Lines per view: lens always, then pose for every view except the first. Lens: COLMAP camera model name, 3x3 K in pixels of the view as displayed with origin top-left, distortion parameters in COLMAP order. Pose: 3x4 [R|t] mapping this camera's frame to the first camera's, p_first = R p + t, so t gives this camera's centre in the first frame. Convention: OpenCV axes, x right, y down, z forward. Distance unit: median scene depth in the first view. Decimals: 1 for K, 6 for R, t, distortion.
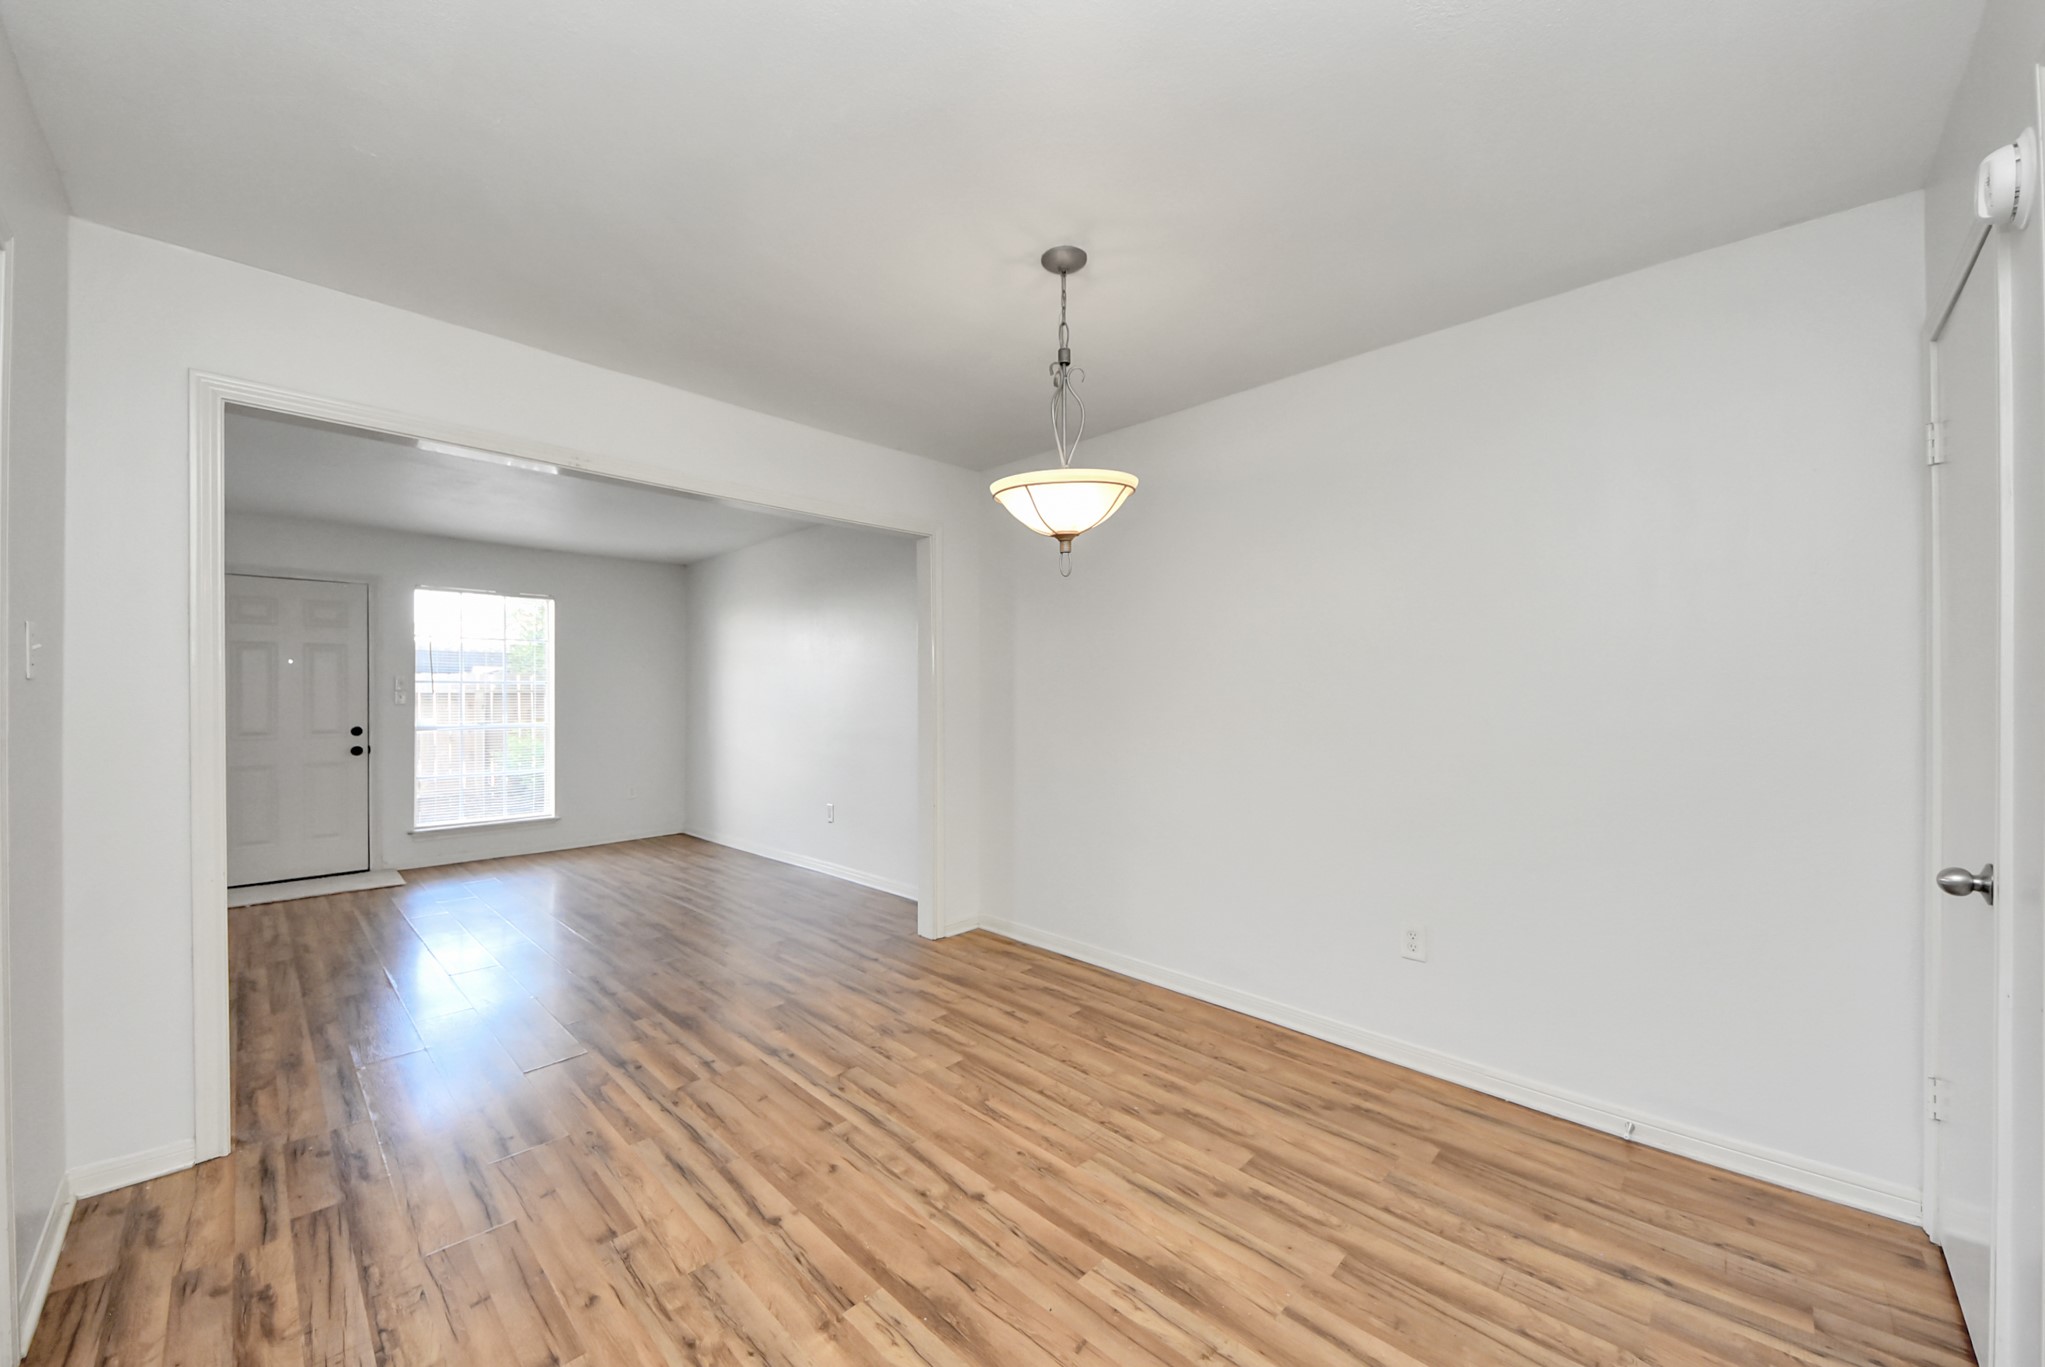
lens RADIAL K [[784.8, 0, 1000.0], [0, 784.8, 693.1], [0, 0, 1]] dist [0.022505, -0.027210]
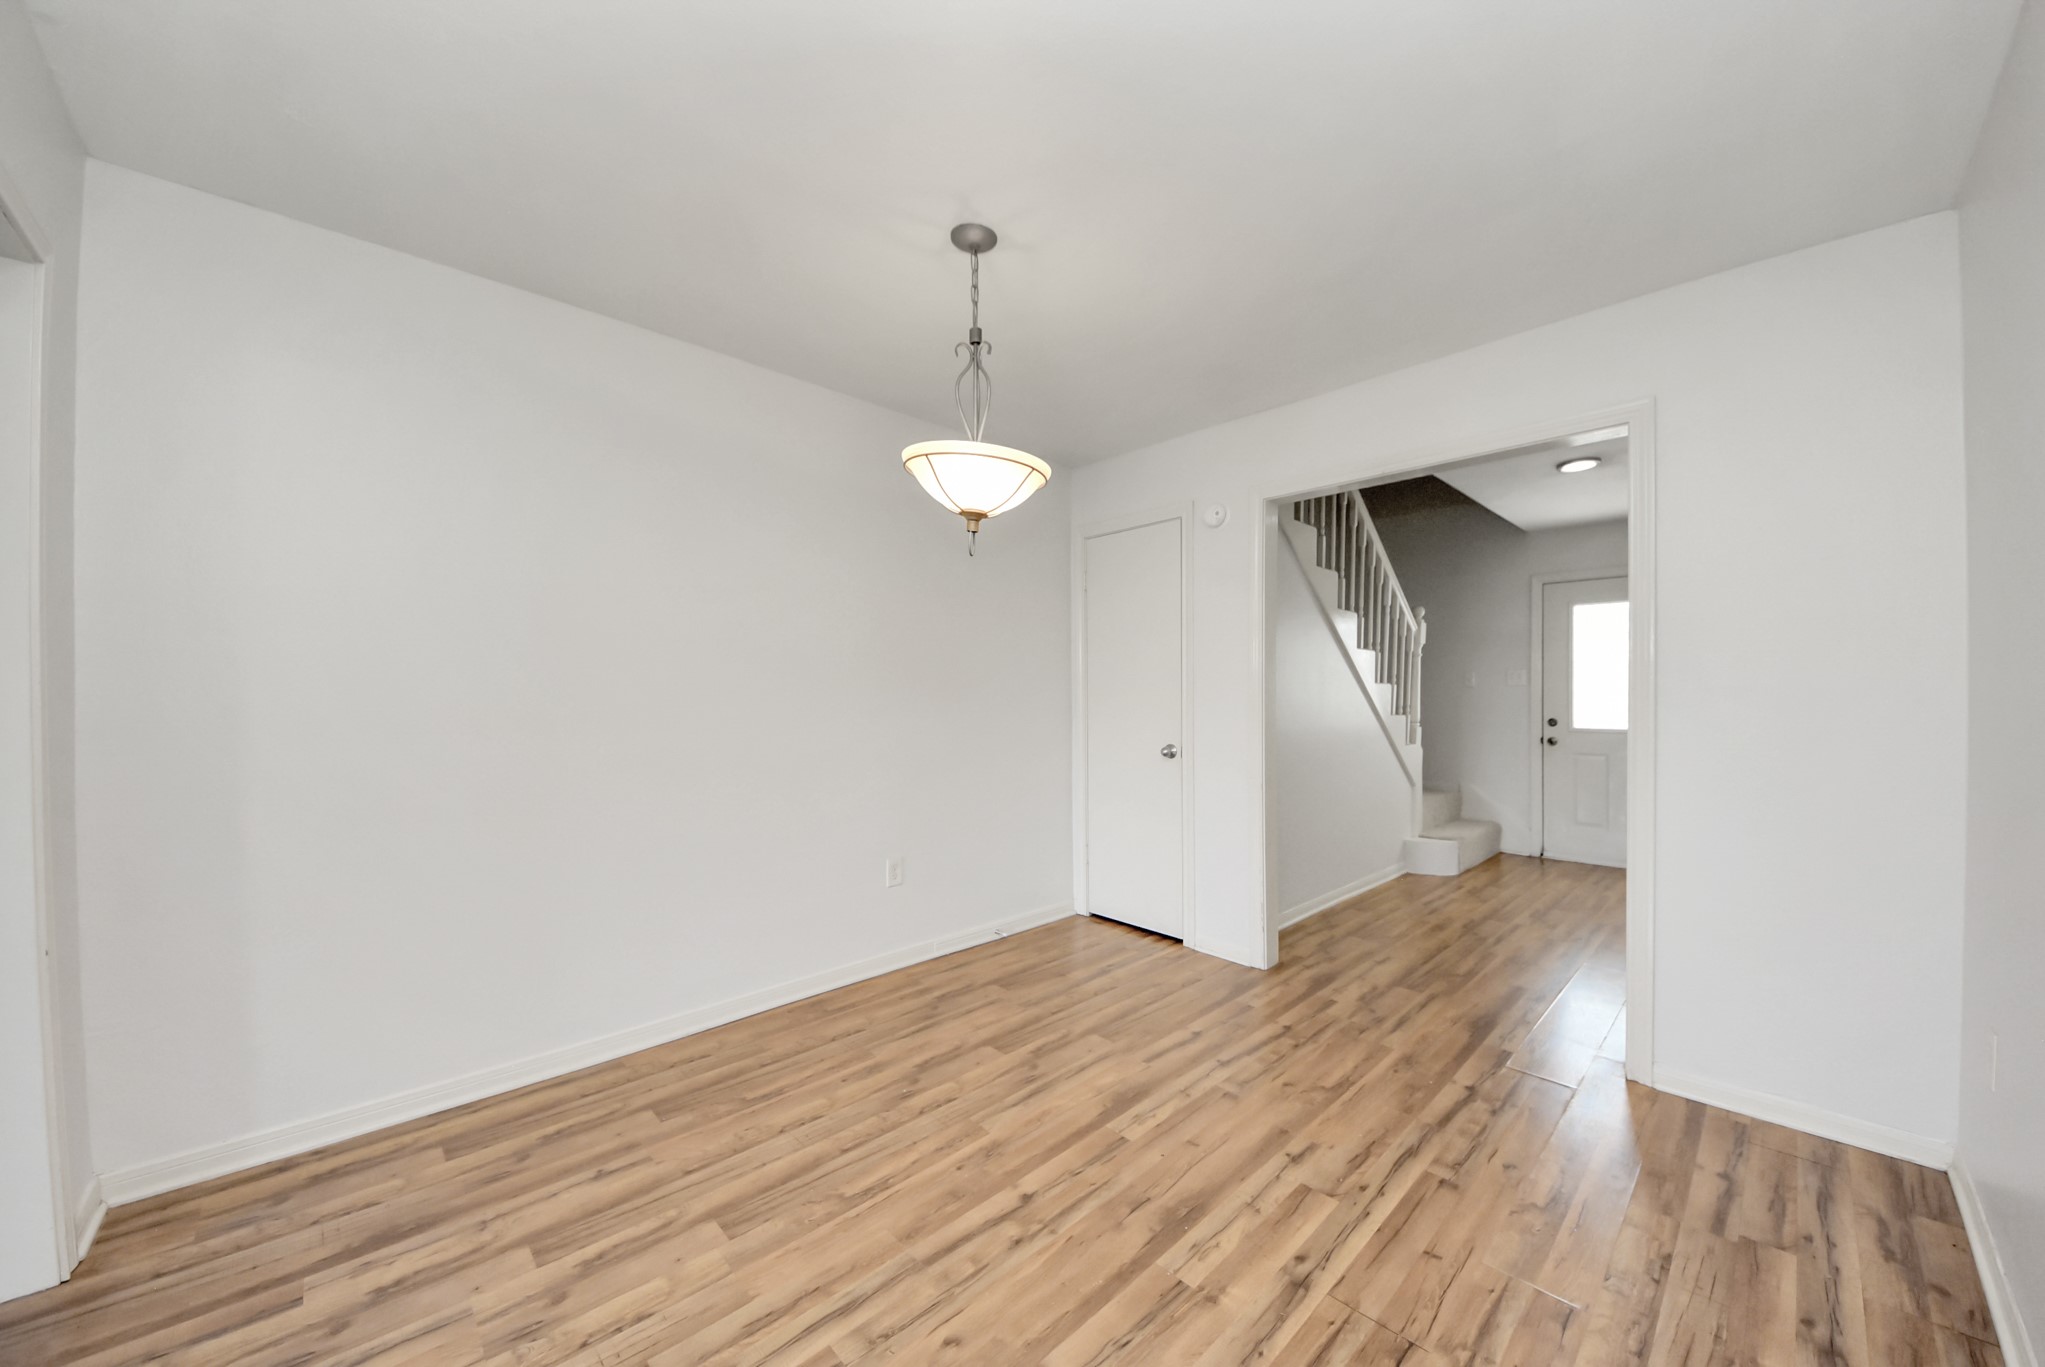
lens RADIAL K [[740.5, 0, 1019.9], [0, 740.5, 692.4], [0, 0, 1]] dist [0.001070, -0.012854]
pose [[0.017303, -0.012680, 0.999770, -0.840955], [0.015663, 0.999800, 0.012409, -0.013747], [-0.999728, 0.015445, 0.017498, 0.861174]]
